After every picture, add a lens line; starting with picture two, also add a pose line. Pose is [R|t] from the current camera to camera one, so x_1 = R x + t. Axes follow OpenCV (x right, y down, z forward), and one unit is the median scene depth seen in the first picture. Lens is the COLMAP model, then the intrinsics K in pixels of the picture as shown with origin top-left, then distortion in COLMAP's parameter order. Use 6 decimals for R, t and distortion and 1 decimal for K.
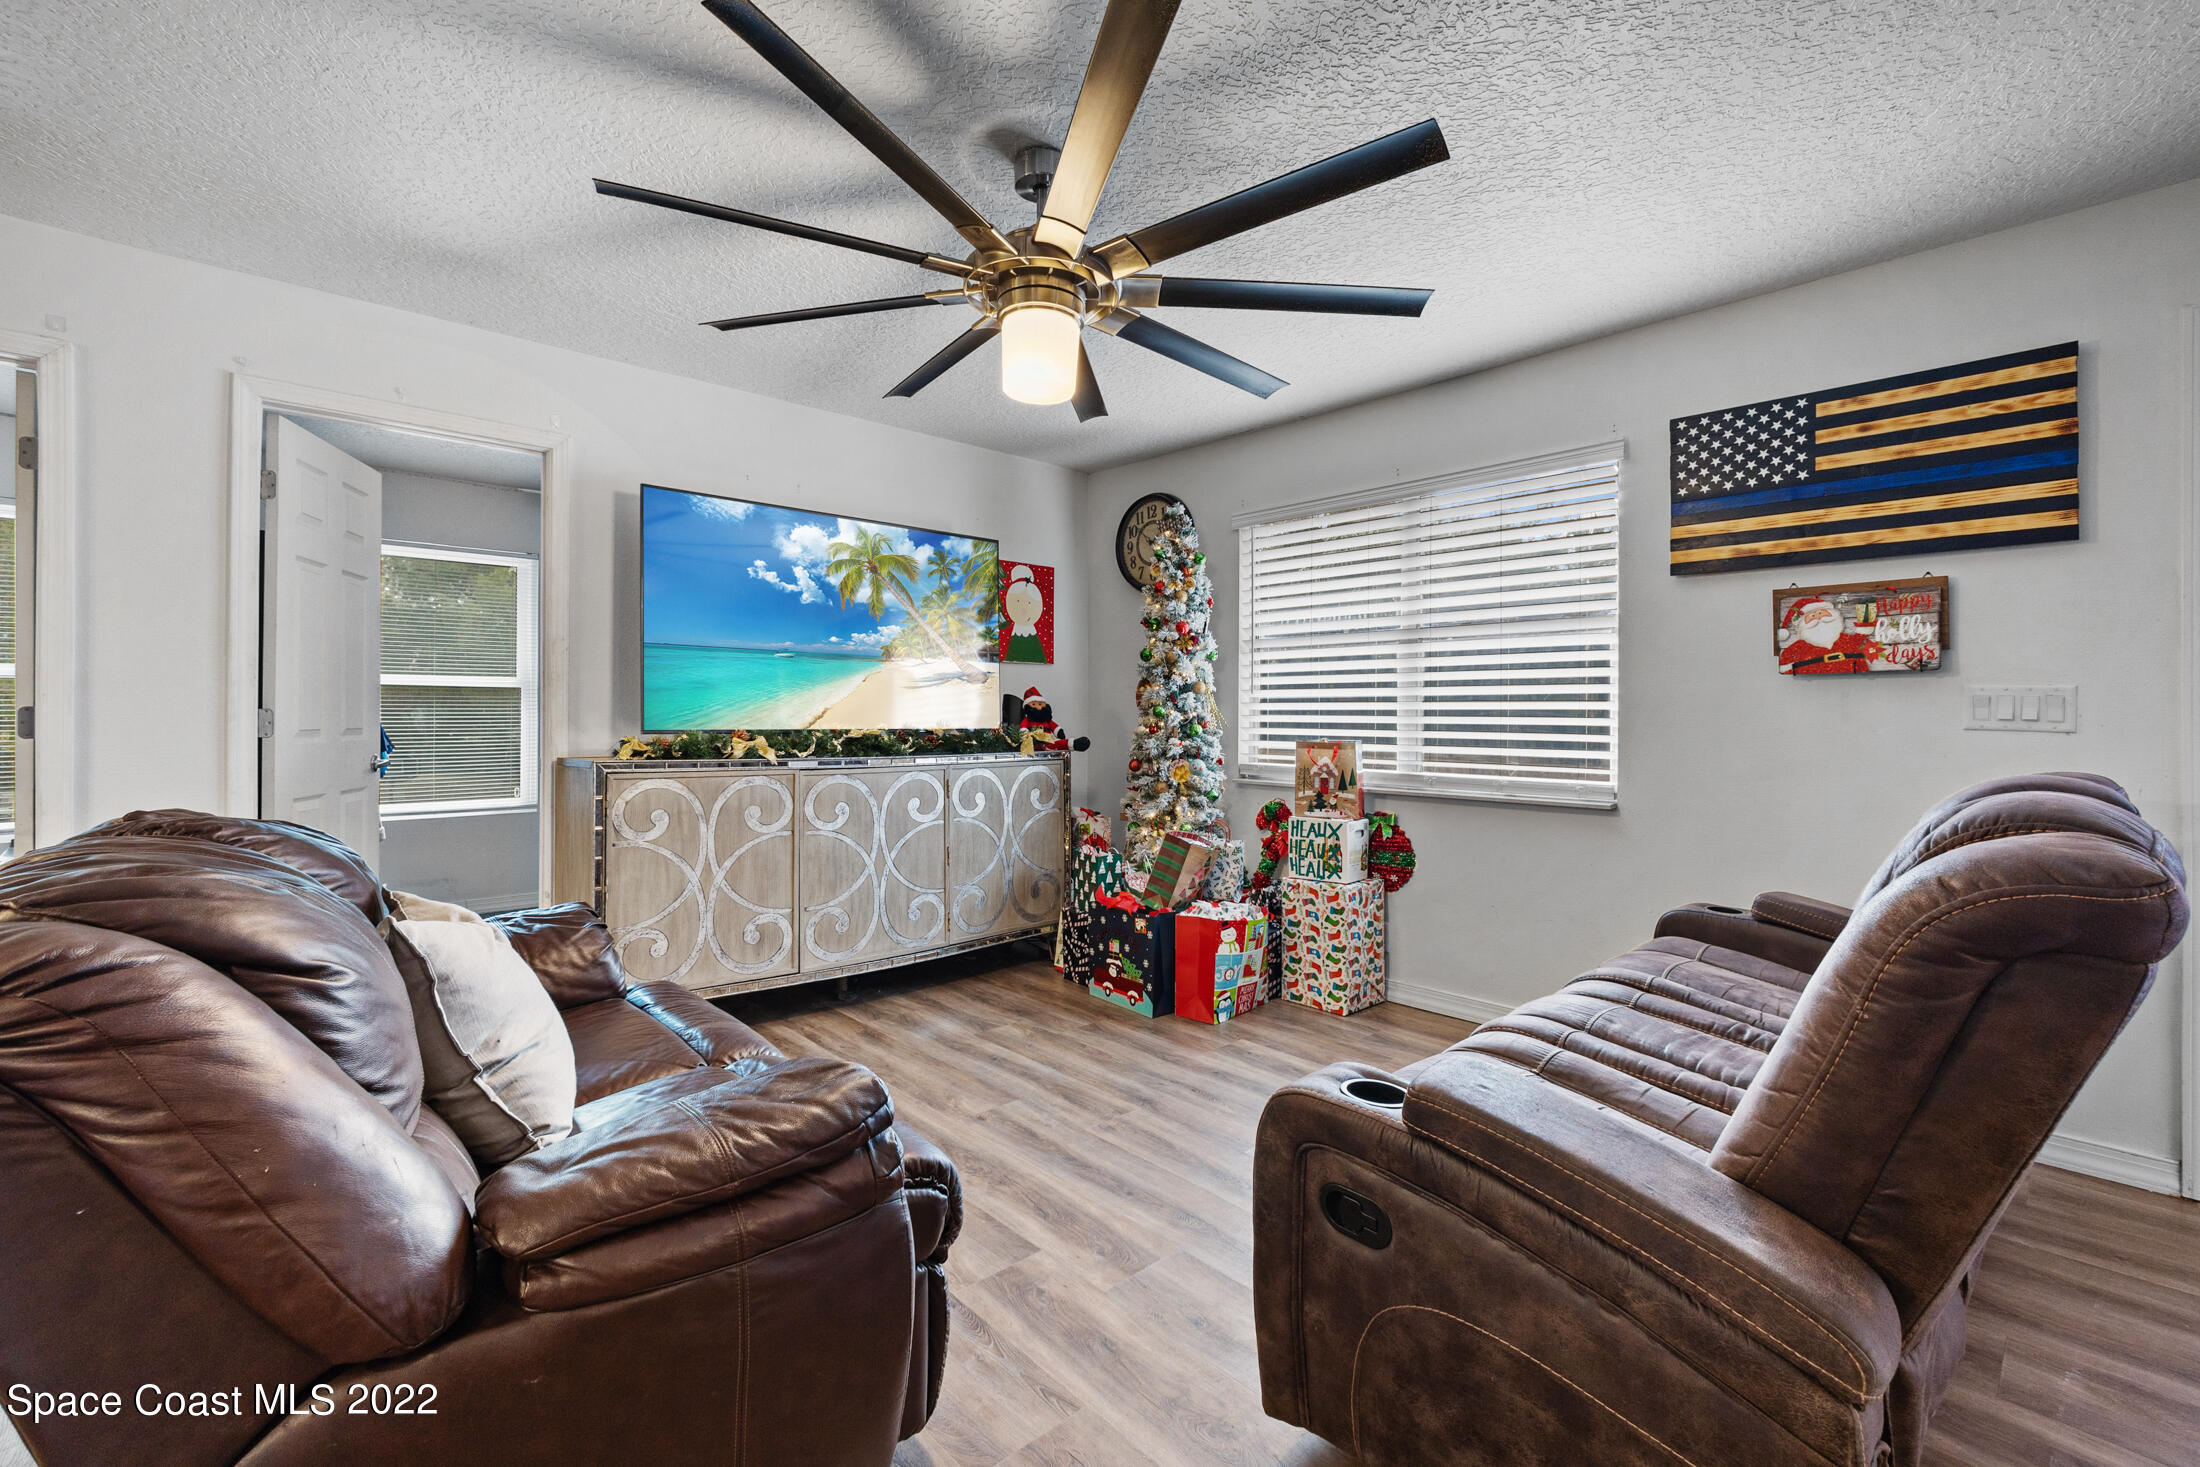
lens RADIAL K [[943.0, 0, 1092.9], [0, 943.0, 700.7], [0, 0, 1]] dist [-0.007271, 0.001810]
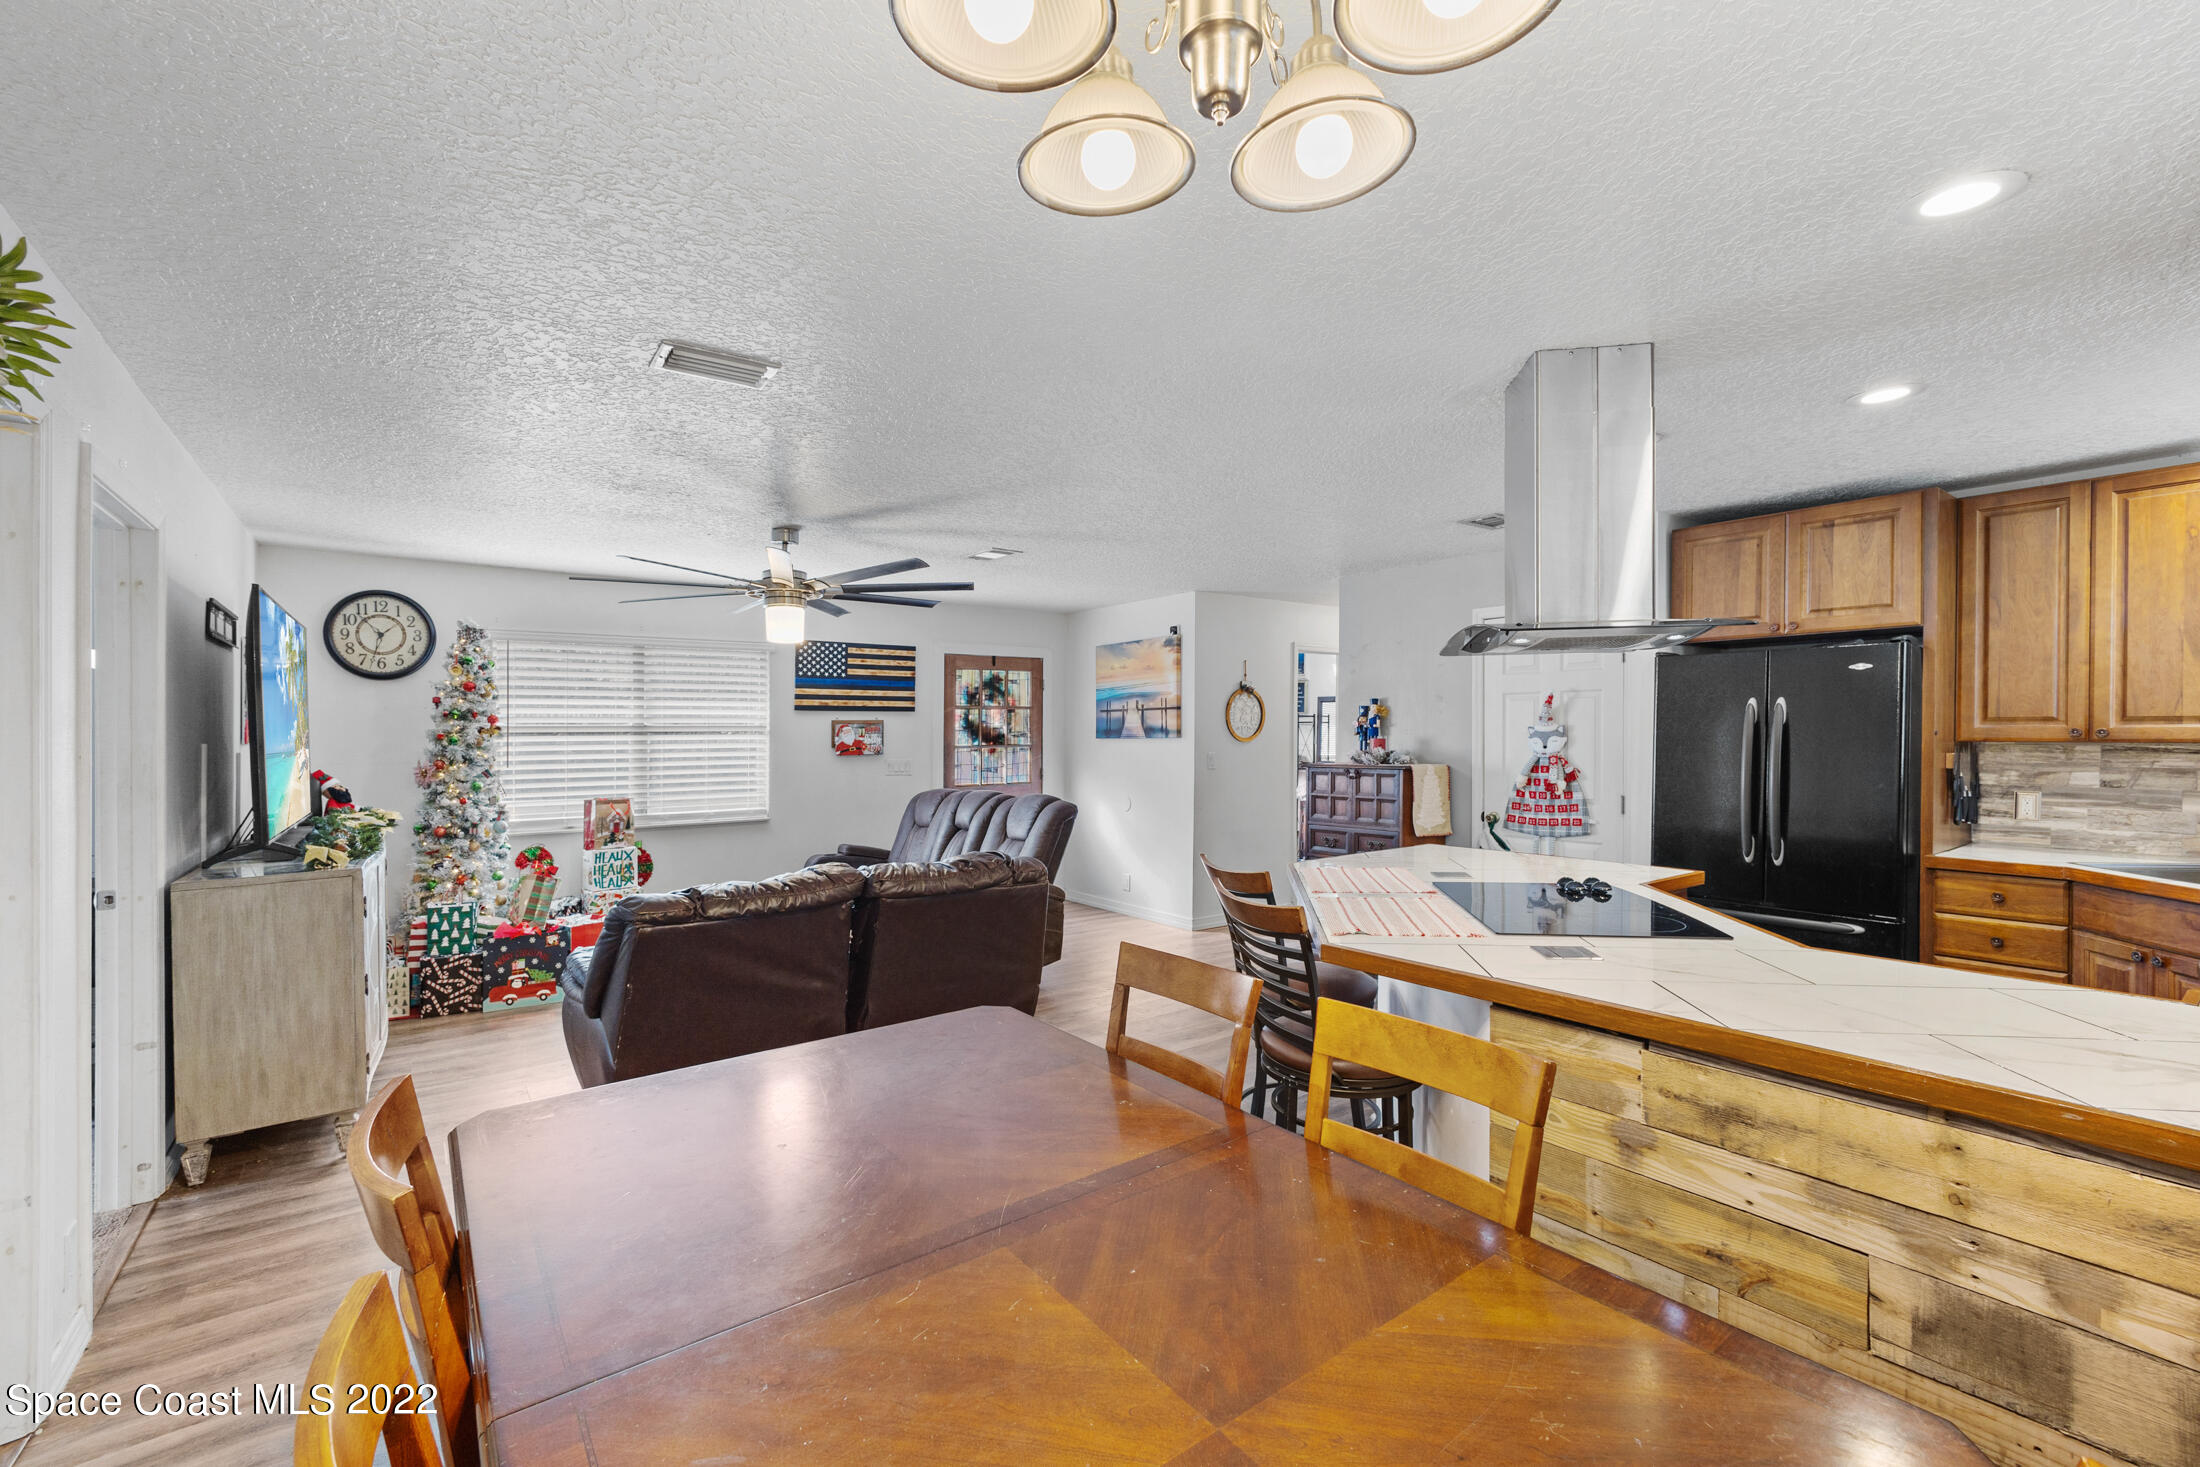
lens RADIAL K [[943.0, 0, 1115.6], [0, 943.0, 741.7], [0, 0, 1]] dist [-0.007271, 0.001810]
pose [[0.094461, -0.018043, 0.995365, -1.223312], [-0.005402, 0.999812, 0.018636, -0.084961], [-0.995514, -0.007137, 0.094346, 0.037881]]
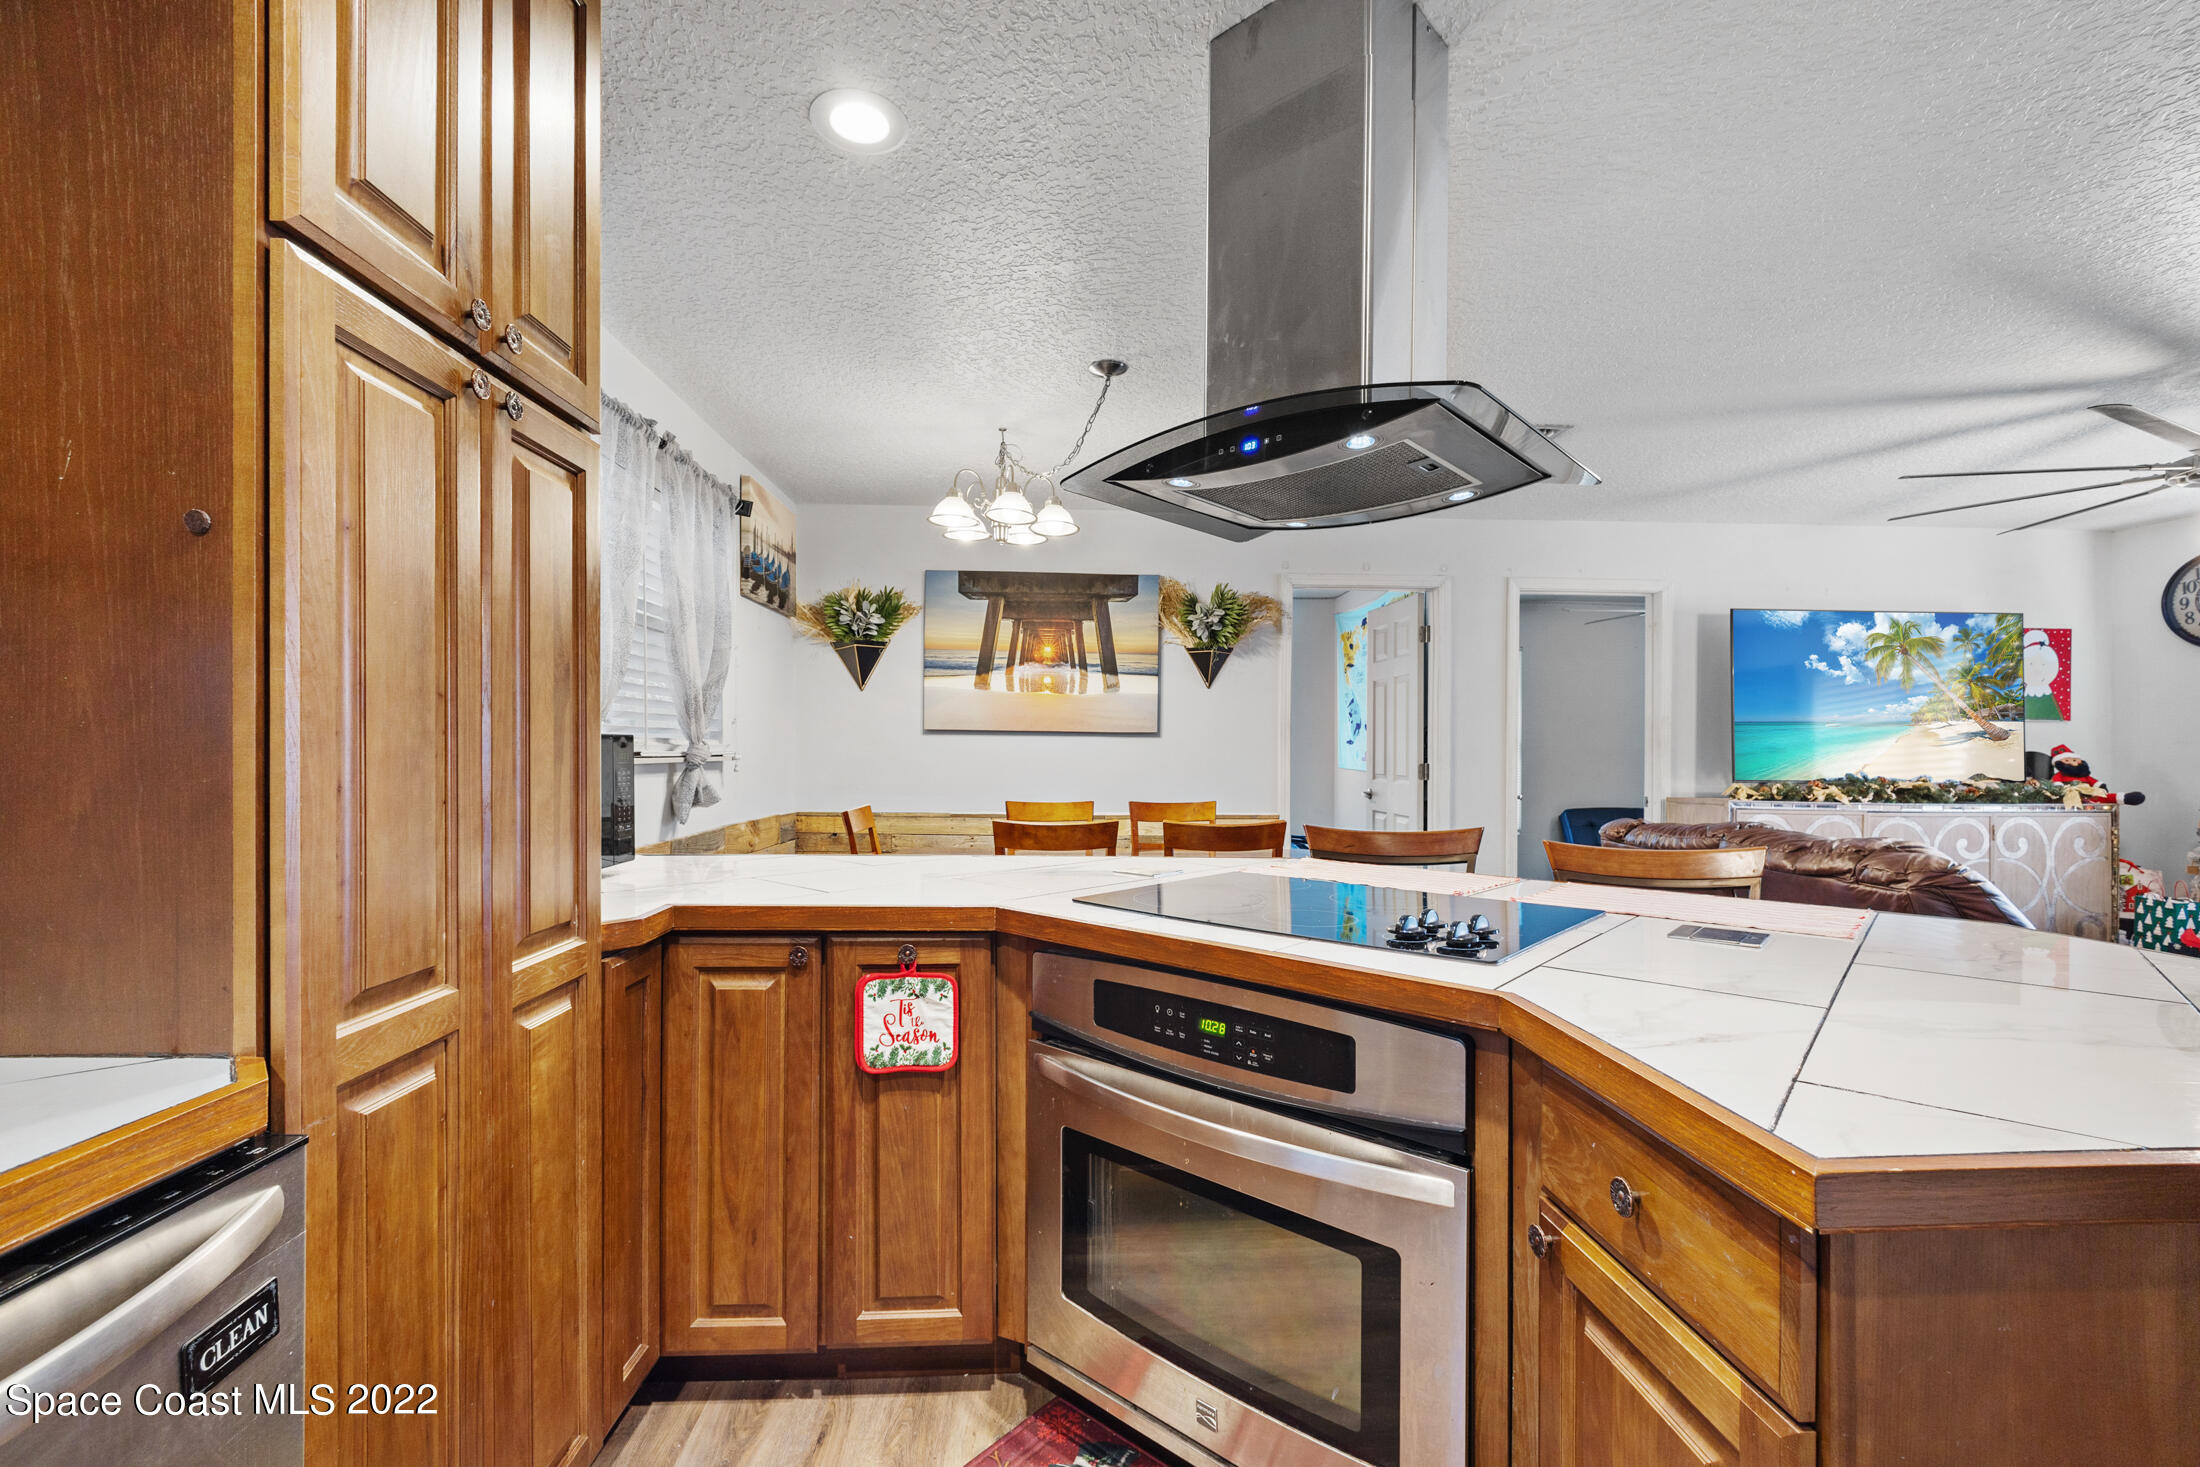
lens RADIAL K [[943.0, 0, 1108.7], [0, 943.0, 747.3], [0, 0, 1]] dist [-0.007271, 0.001810]
pose [[0.767109, -0.002888, -0.641511, -0.259816], [0.006044, 0.999978, 0.002726, -0.025574], [0.641489, -0.005969, 0.767109, -0.649230]]
